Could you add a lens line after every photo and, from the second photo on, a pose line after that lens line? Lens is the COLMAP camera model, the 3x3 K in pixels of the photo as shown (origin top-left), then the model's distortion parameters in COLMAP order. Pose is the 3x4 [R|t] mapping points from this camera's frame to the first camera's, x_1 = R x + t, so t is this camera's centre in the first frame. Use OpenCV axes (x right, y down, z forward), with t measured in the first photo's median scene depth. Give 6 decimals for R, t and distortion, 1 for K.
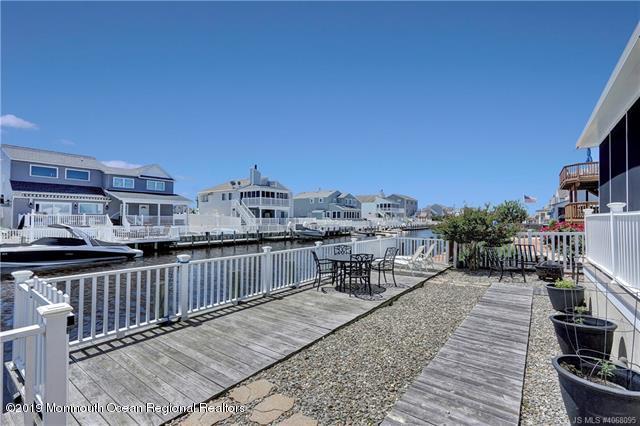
lens RADIAL K [[290.7, 0, 320.0], [0, 290.7, 212.0], [0, 0, 1]] dist [-0.005216, 0.002297]
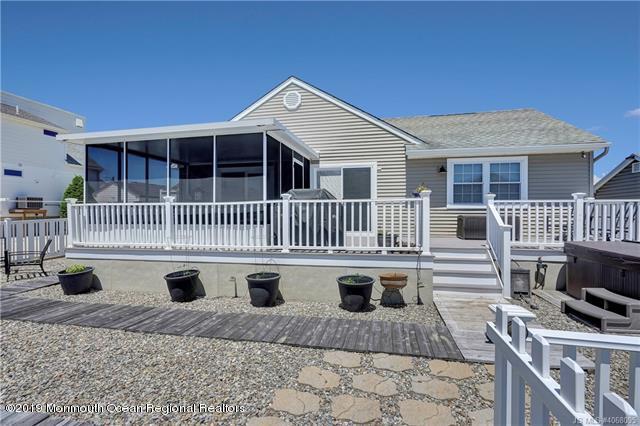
lens RADIAL K [[290.7, 0, 322.3], [0, 290.7, 215.1], [0, 0, 1]] dist [-0.005216, 0.002297]
pose [[-0.412012, -0.011129, 0.911110, -0.082988], [-0.021694, 0.999762, 0.002402, 0.005237], [-0.910920, -0.018776, -0.412155, 0.103655]]
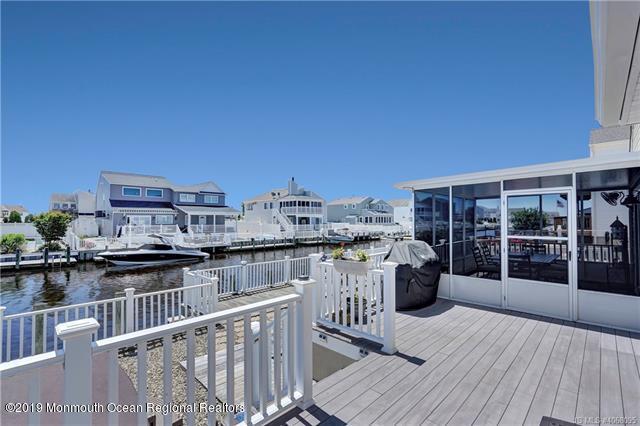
lens RADIAL K [[290.7, 0, 319.9], [0, 290.7, 210.9], [0, 0, 1]] dist [-0.005216, 0.002297]
pose [[0.990319, -0.011352, -0.138342, 0.050669], [0.010099, 0.999901, -0.009756, -0.026033], [0.138440, 0.008264, 0.990336, -0.138829]]
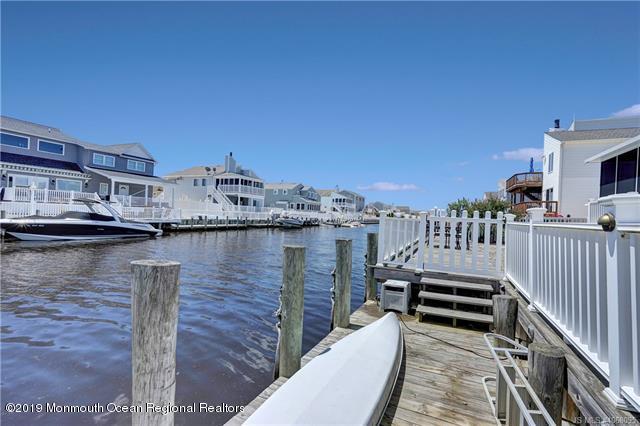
lens RADIAL K [[290.7, 0, 320.0], [0, 290.7, 209.5], [0, 0, 1]] dist [-0.005216, 0.002297]
pose [[0.975893, 0.041672, 0.214234, -0.177793], [-0.043983, 0.999014, 0.006032, 0.020107], [-0.213771, -0.015309, 0.976764, -0.057003]]
